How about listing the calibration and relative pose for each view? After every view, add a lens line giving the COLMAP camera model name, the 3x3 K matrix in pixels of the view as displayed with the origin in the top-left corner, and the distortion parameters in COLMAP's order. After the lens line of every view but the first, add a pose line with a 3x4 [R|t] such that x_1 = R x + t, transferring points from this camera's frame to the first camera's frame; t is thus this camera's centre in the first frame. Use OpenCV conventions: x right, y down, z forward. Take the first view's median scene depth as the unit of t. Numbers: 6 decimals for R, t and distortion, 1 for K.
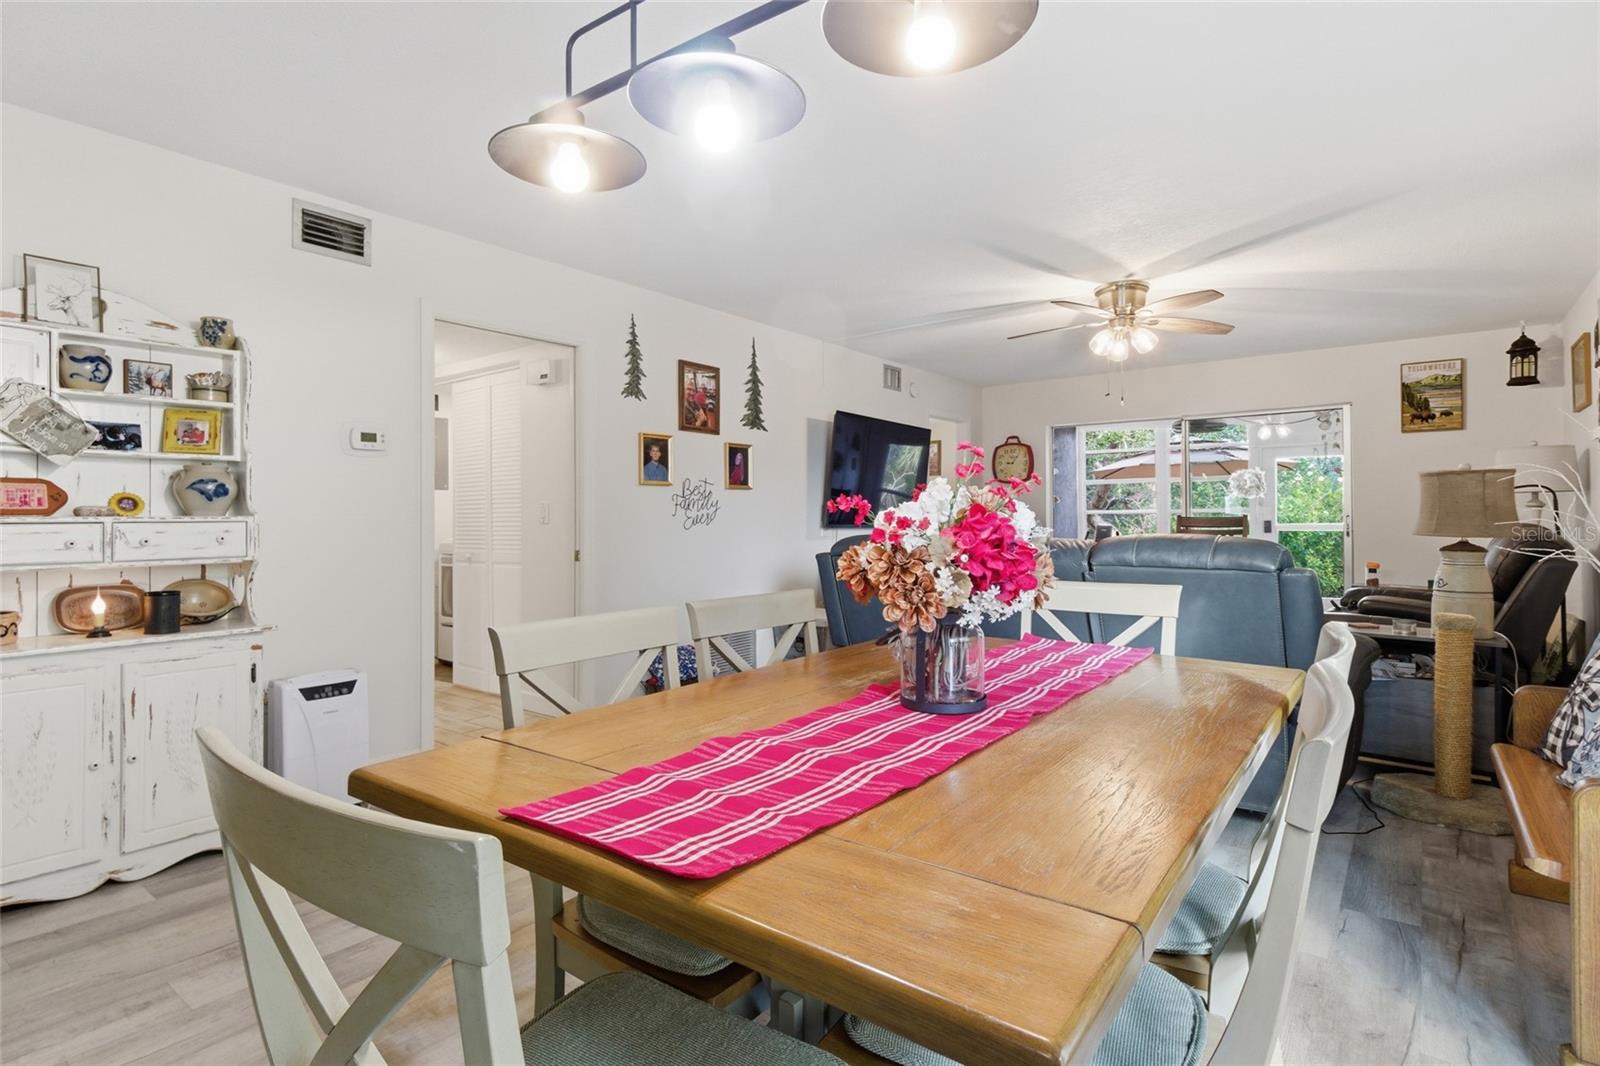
lens RADIAL K [[809.2, 0, 805.3], [0, 809.2, 512.2], [0, 0, 1]] dist [0.032934, -0.016214]
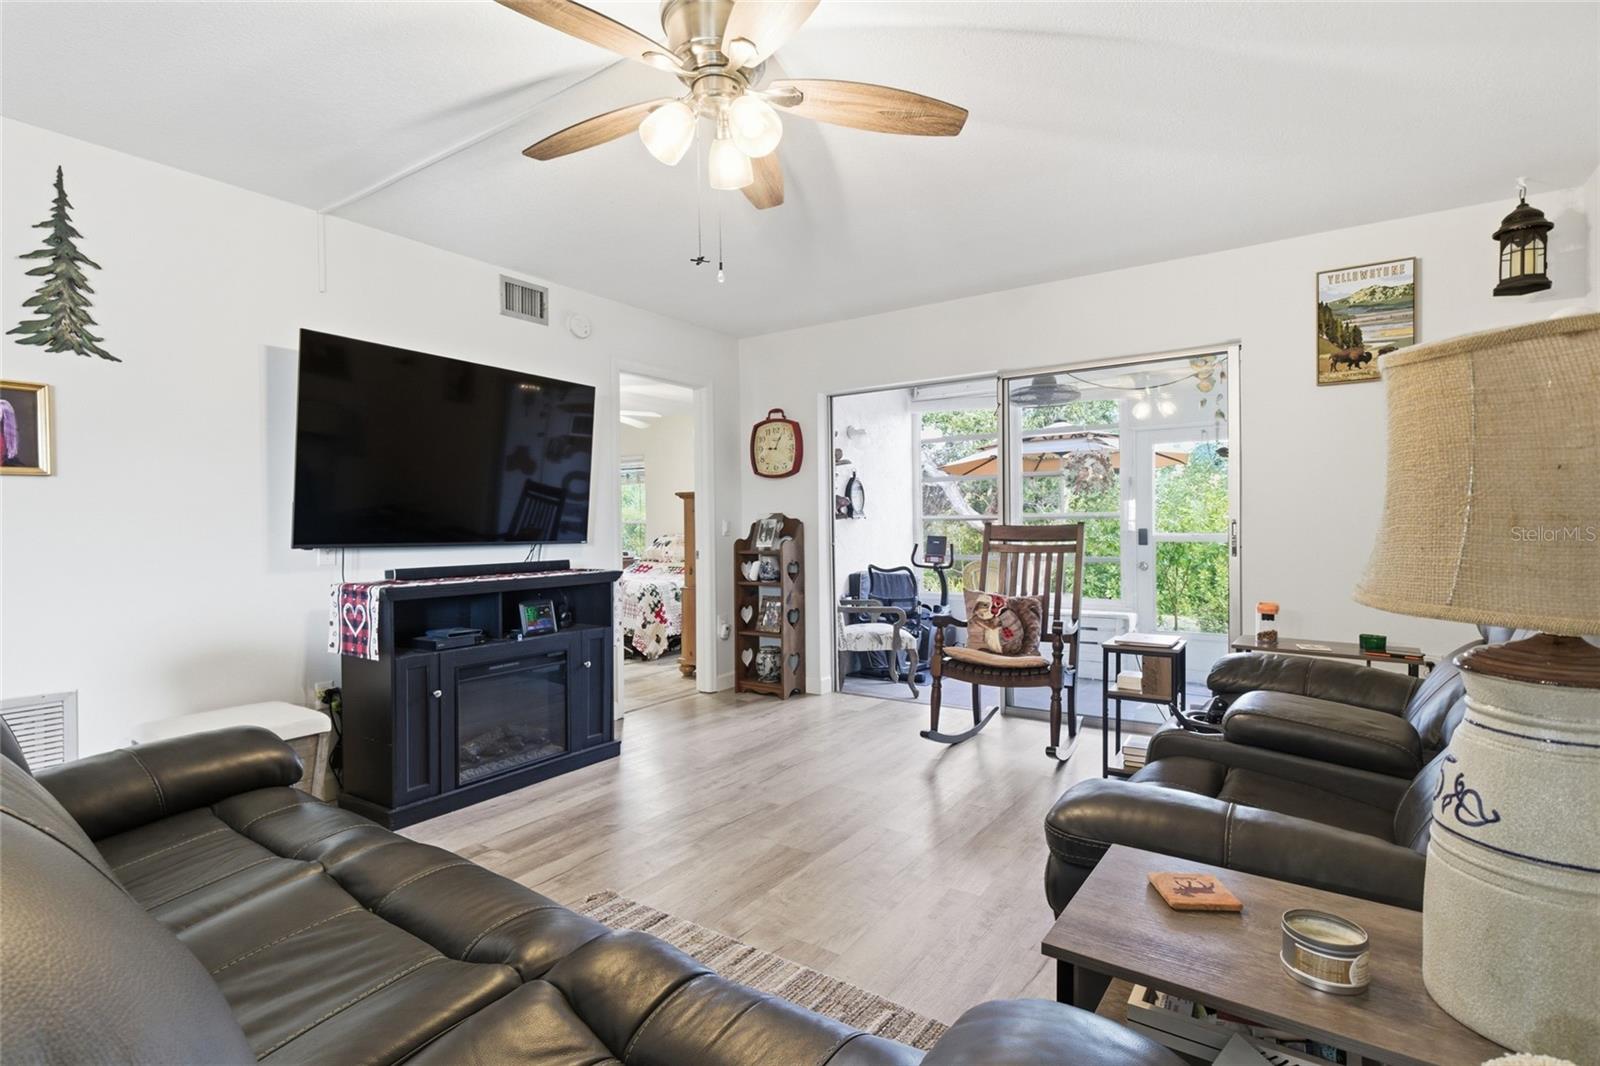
lens RADIAL K [[799.3, 0, 792.0], [0, 799.3, 527.7], [0, 0, 1]] dist [0.033570, -0.017066]
pose [[0.998684, -0.005567, 0.050987, 0.315524], [0.005061, 0.999937, 0.010053, 0.000663], [-0.051040, -0.009782, 0.998649, 0.431028]]
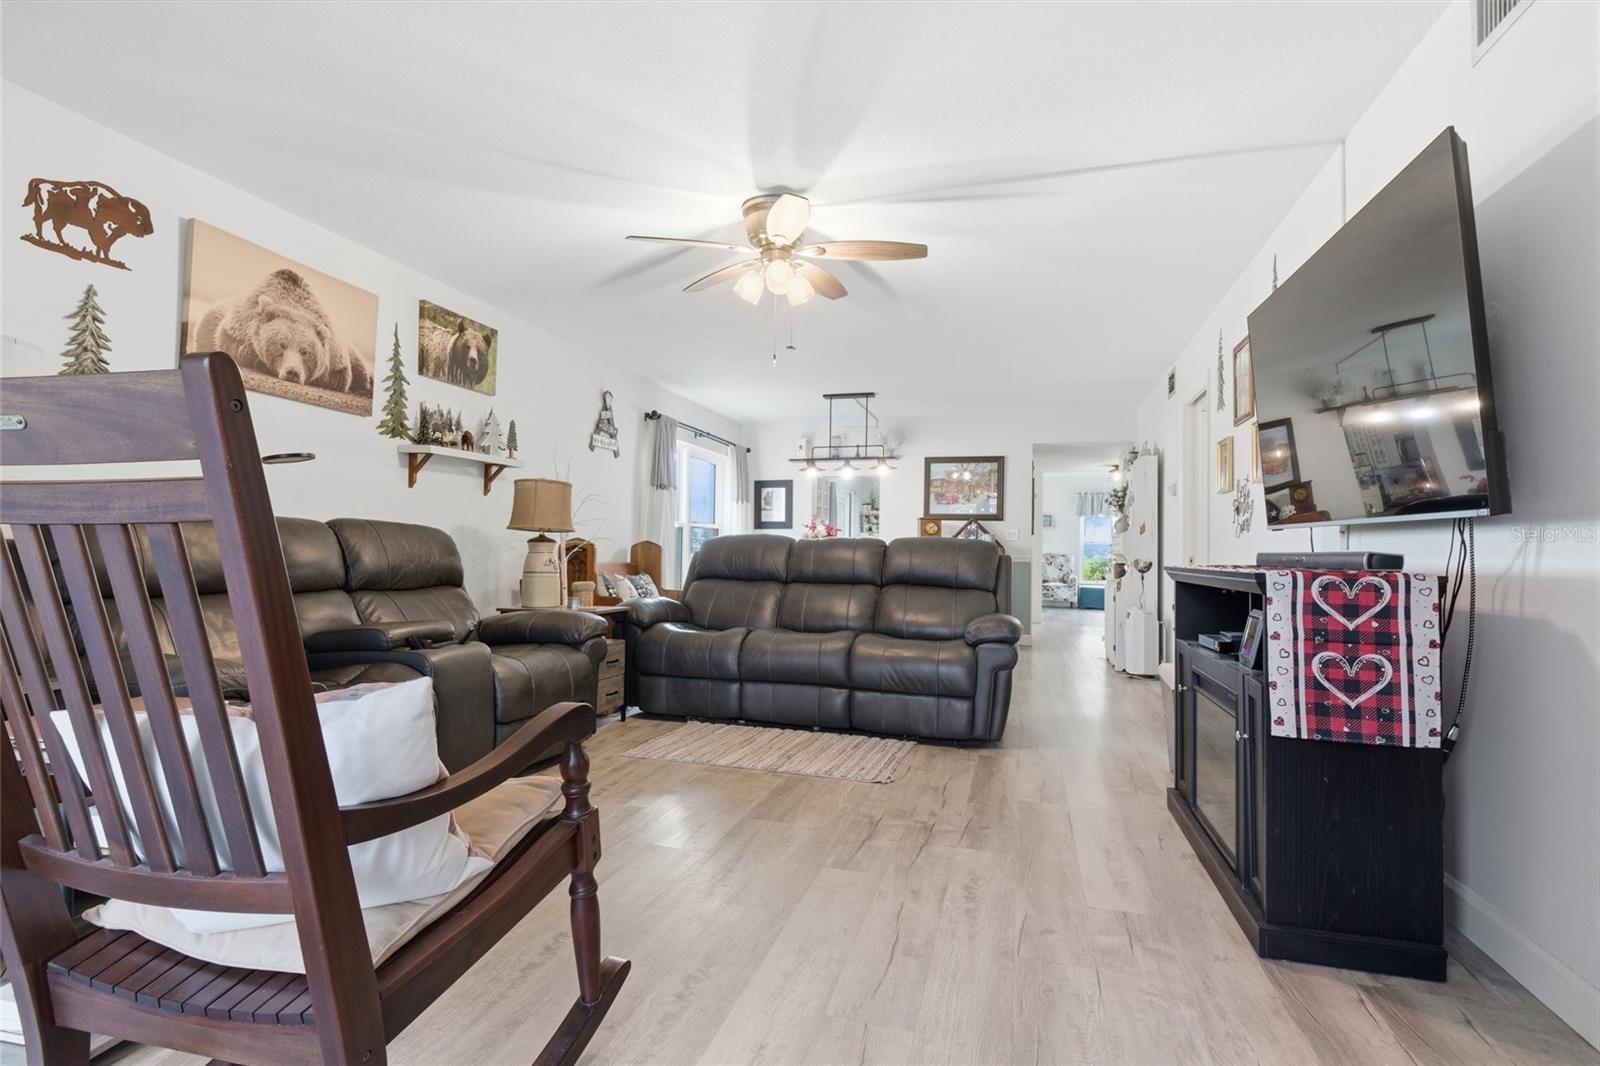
lens RADIAL K [[759.9, 0, 794.0], [0, 759.9, 525.4], [0, 0, 1]] dist [0.026961, -0.013554]
pose [[-0.931907, -0.021843, -0.362040, 0.495224], [-0.009622, 0.999323, -0.035524, 0.035272], [0.362571, -0.029621, -0.931485, 1.329240]]
